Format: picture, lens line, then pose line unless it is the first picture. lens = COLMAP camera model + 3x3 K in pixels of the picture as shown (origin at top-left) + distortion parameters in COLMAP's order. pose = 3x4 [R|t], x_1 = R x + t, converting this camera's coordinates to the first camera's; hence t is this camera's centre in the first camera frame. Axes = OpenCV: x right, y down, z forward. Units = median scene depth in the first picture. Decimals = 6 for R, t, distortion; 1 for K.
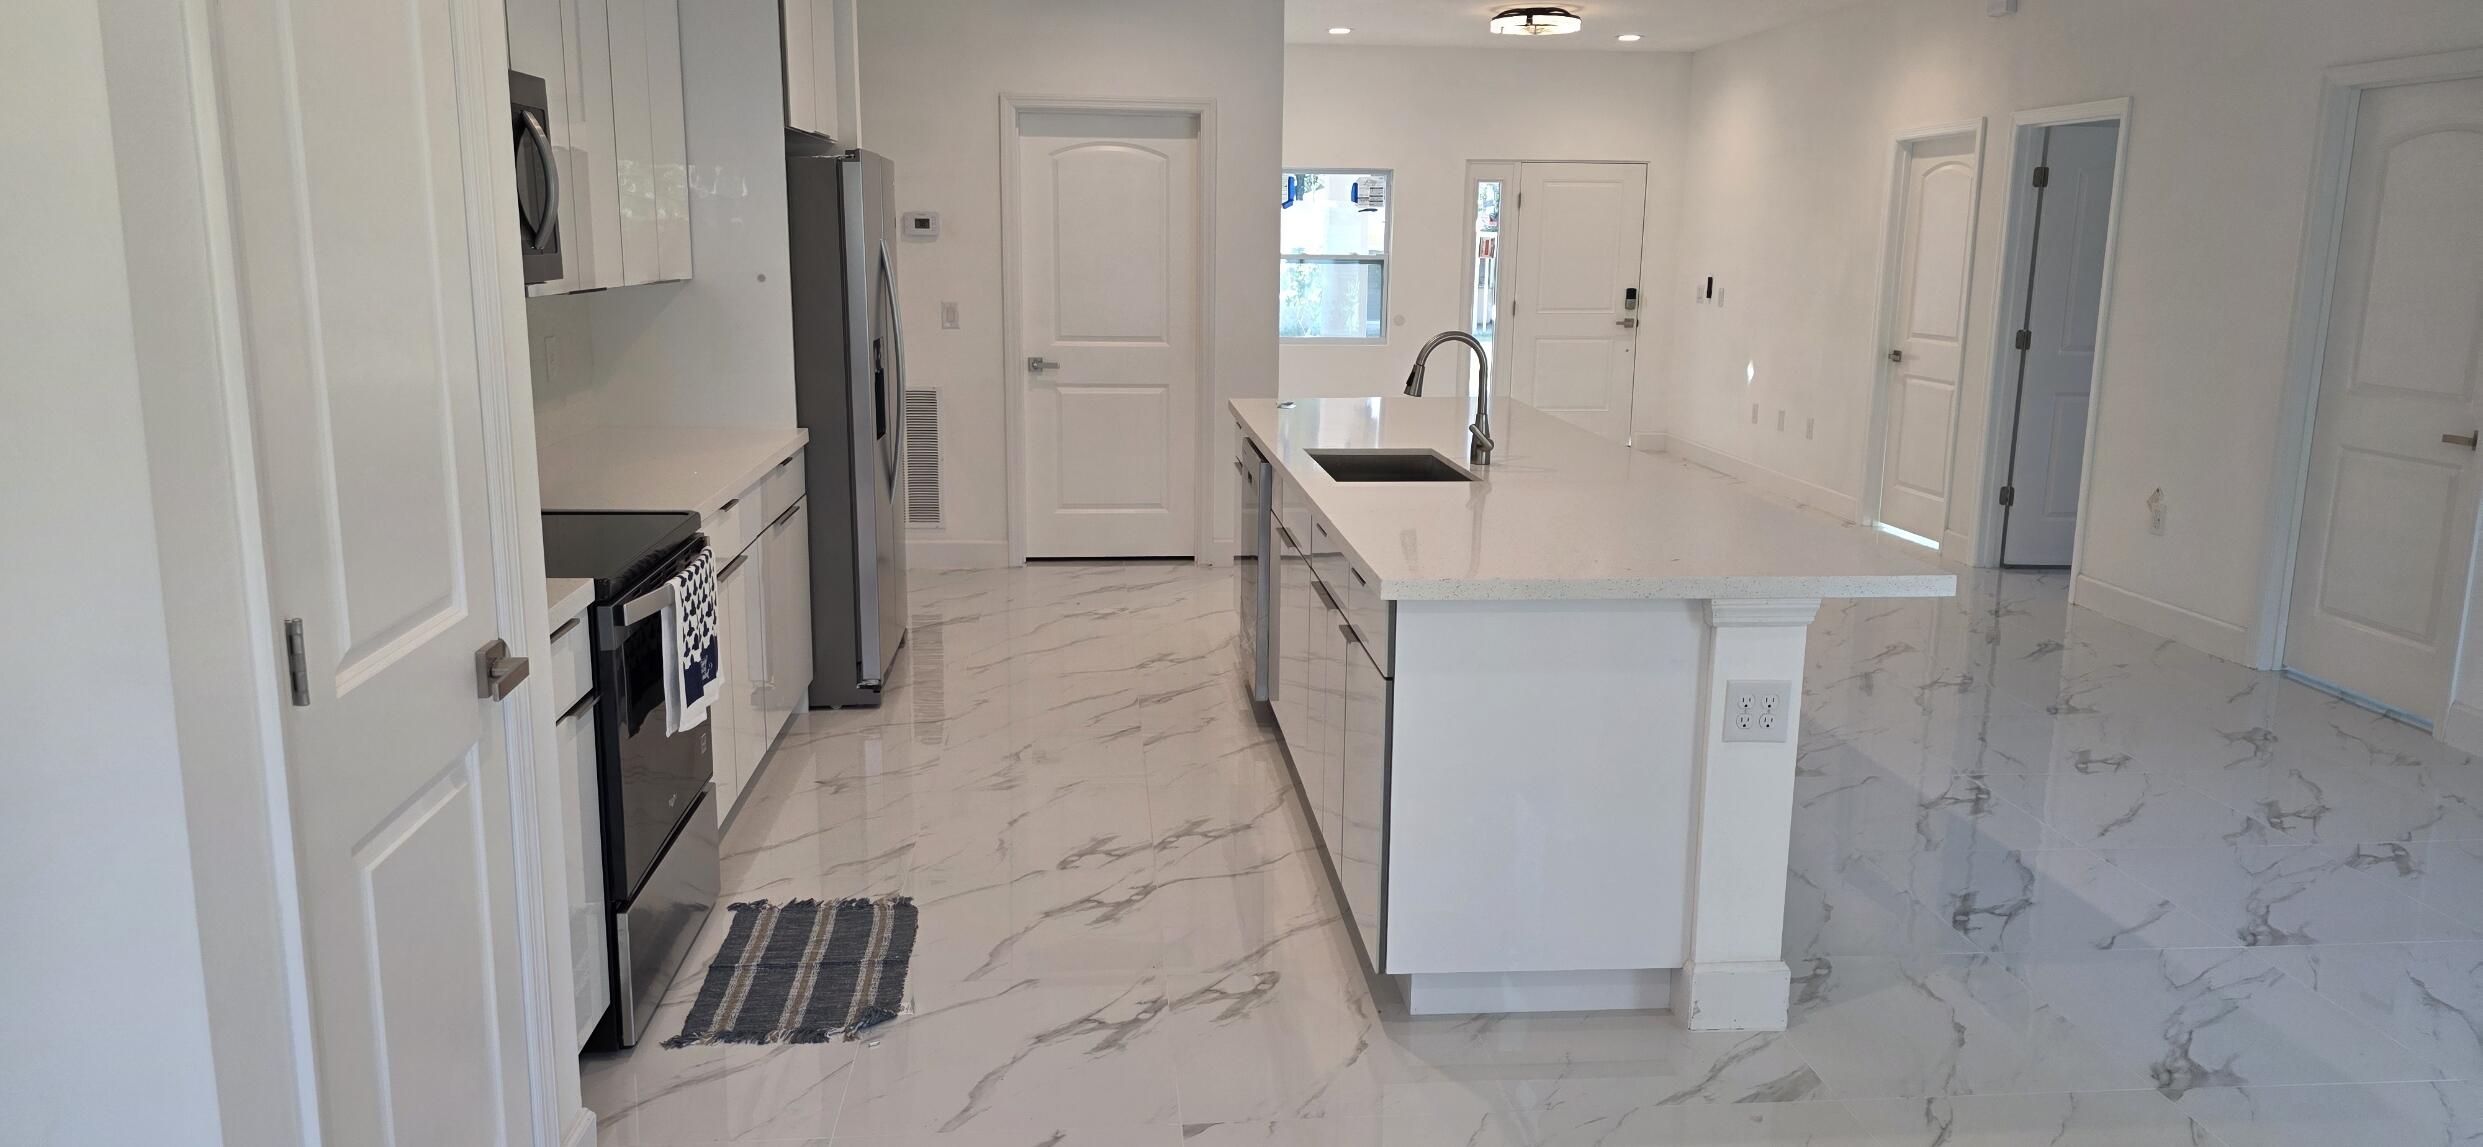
lens RADIAL K [[1670.1, 0, 1241.5], [0, 1670.1, 573.5], [0, 0, 1]] dist [0.050958, 0.000213]
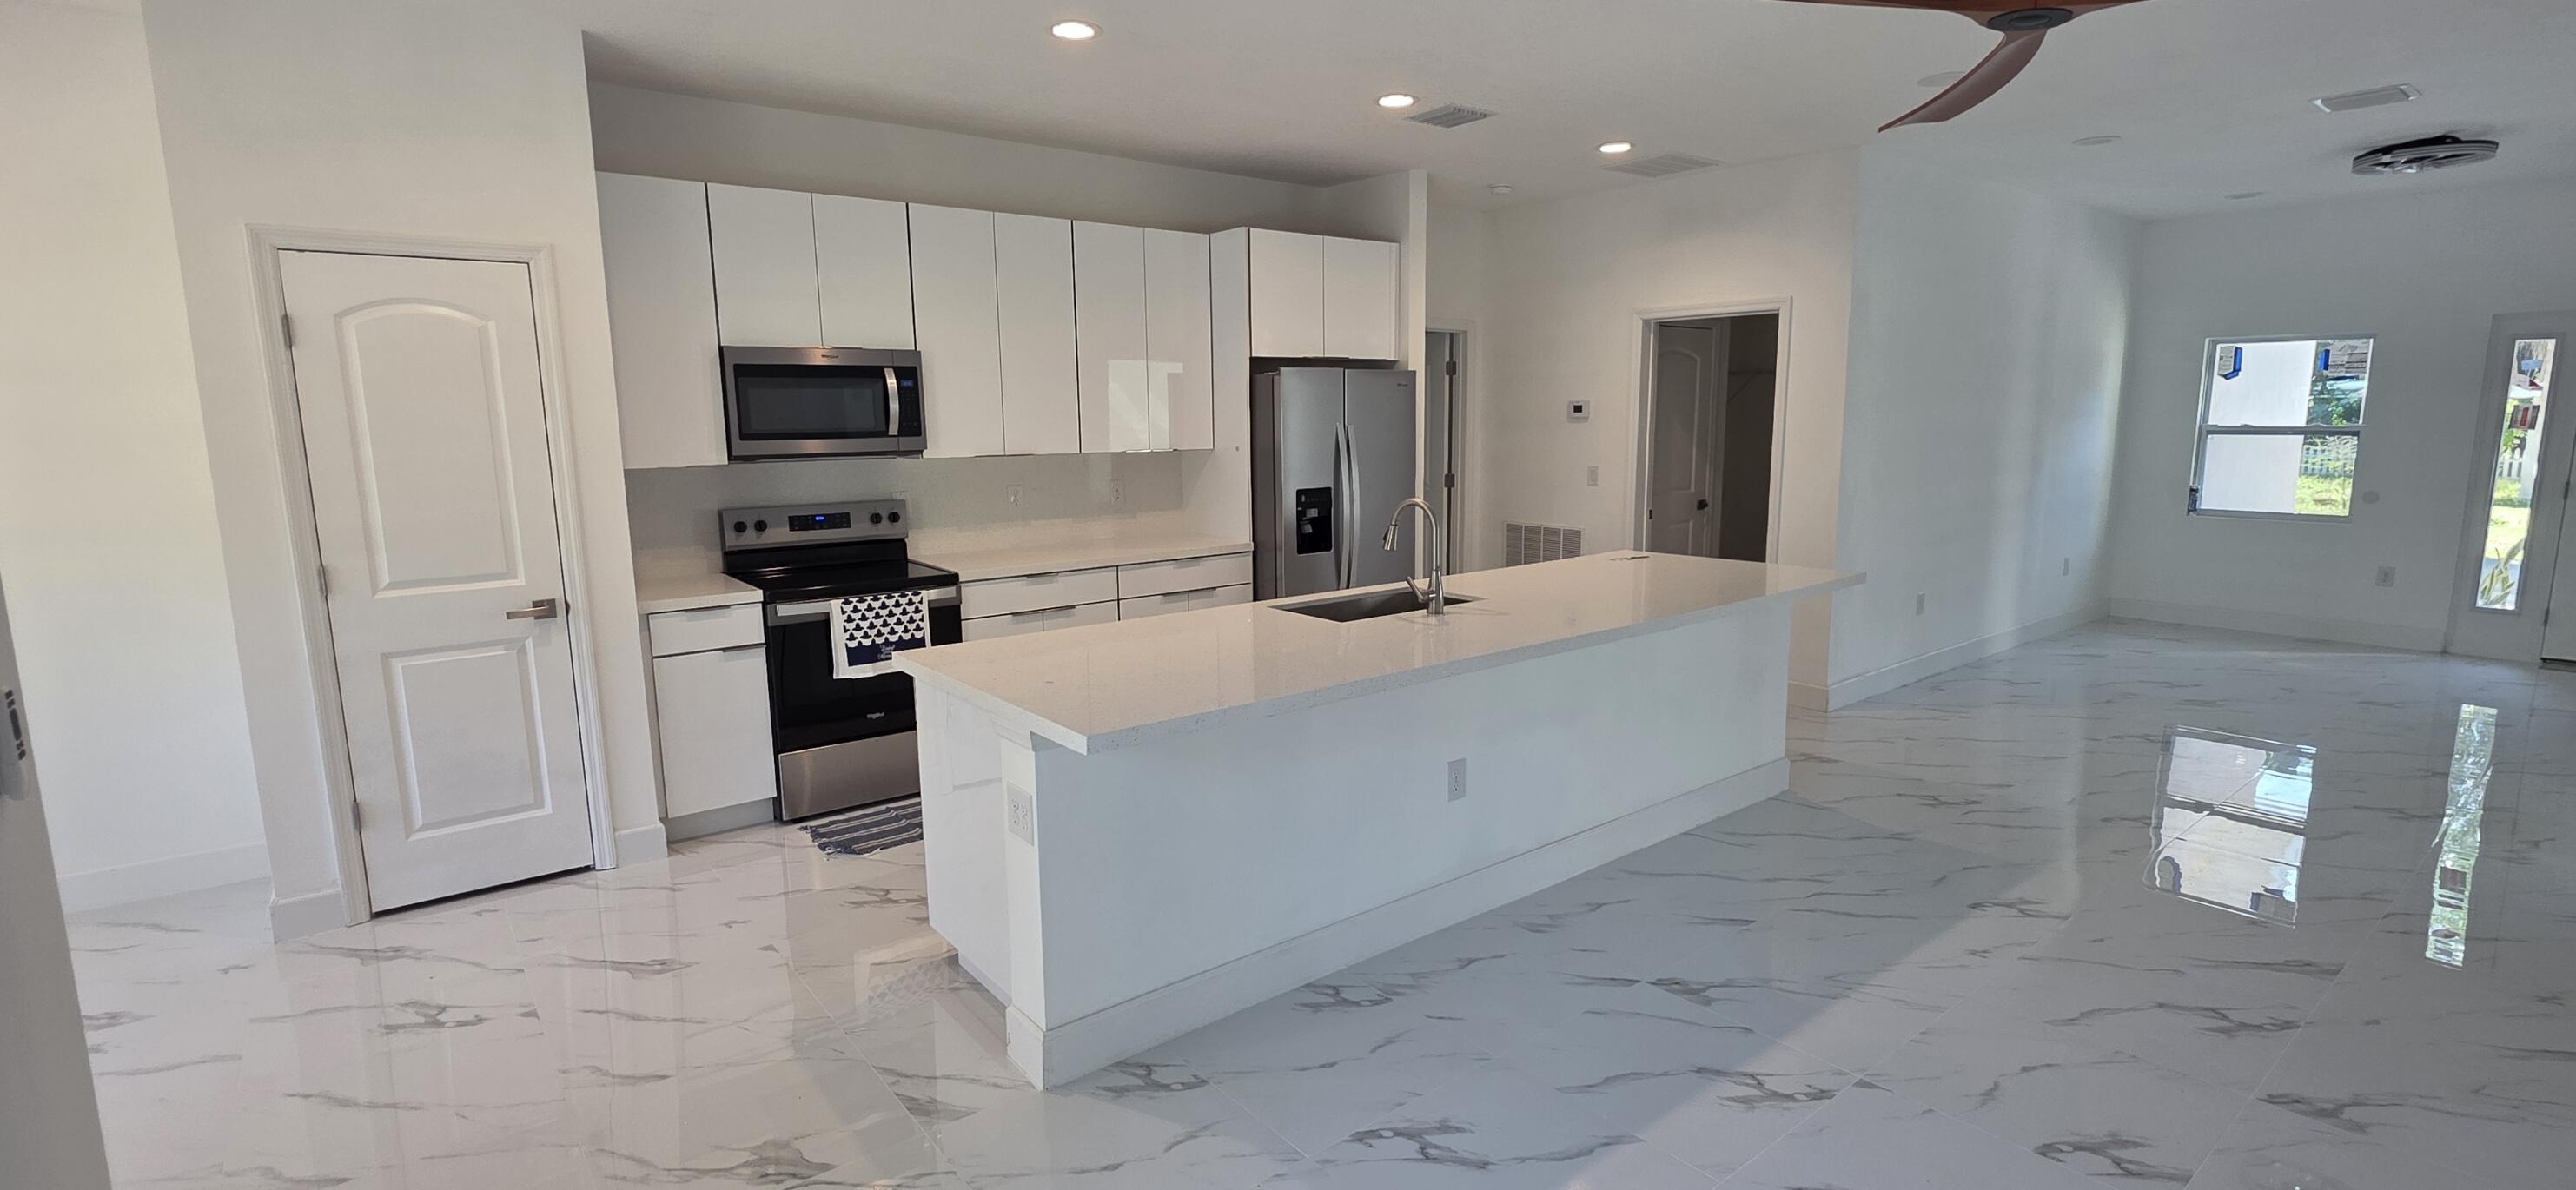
lens RADIAL K [[1154.9, 0, 1288.0], [0, 1154.9, 595.0], [0, 0, 1]] dist [-0.000607, -0.000433]
pose [[0.545656, 0.113639, -0.830268, 0.436116], [-0.150177, 0.987984, 0.036529, -0.053067], [0.824443, 0.104755, 0.556166, 0.273241]]
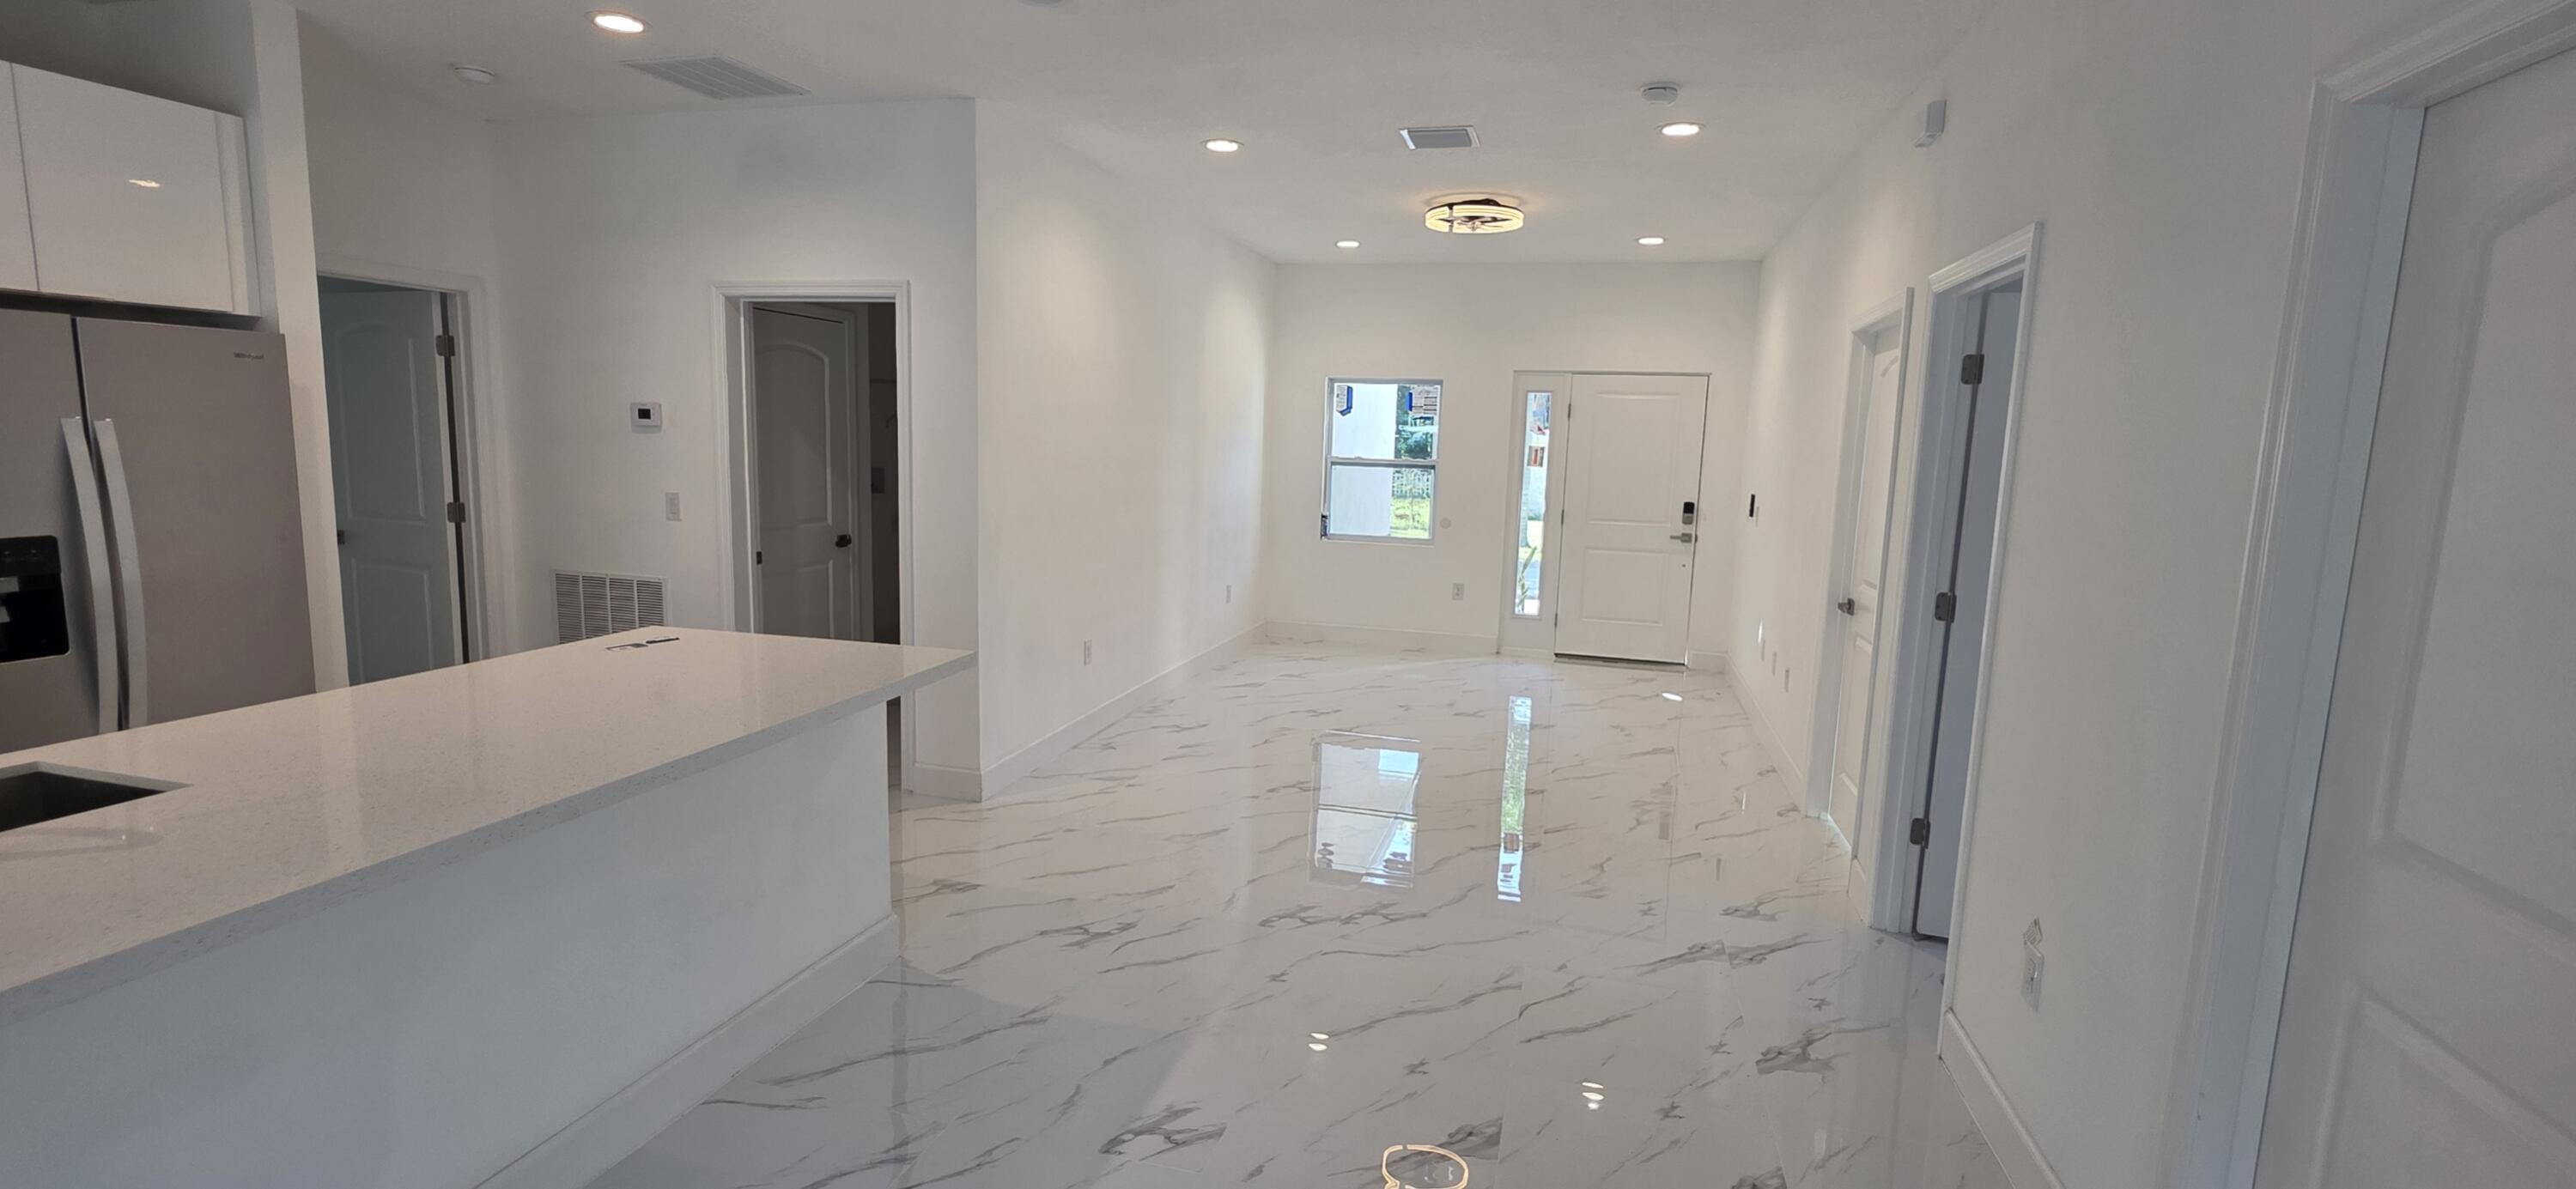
lens RADIAL K [[1113.7, 0, 1288.0], [0, 1113.7, 594.5], [0, 0, 1]] dist [-0.000403, 0.000079]
pose [[0.934680, 0.066016, -0.349306, 0.361934], [-0.089465, 0.994662, -0.051410, -0.094567], [0.344048, 0.079303, 0.935597, 0.481989]]
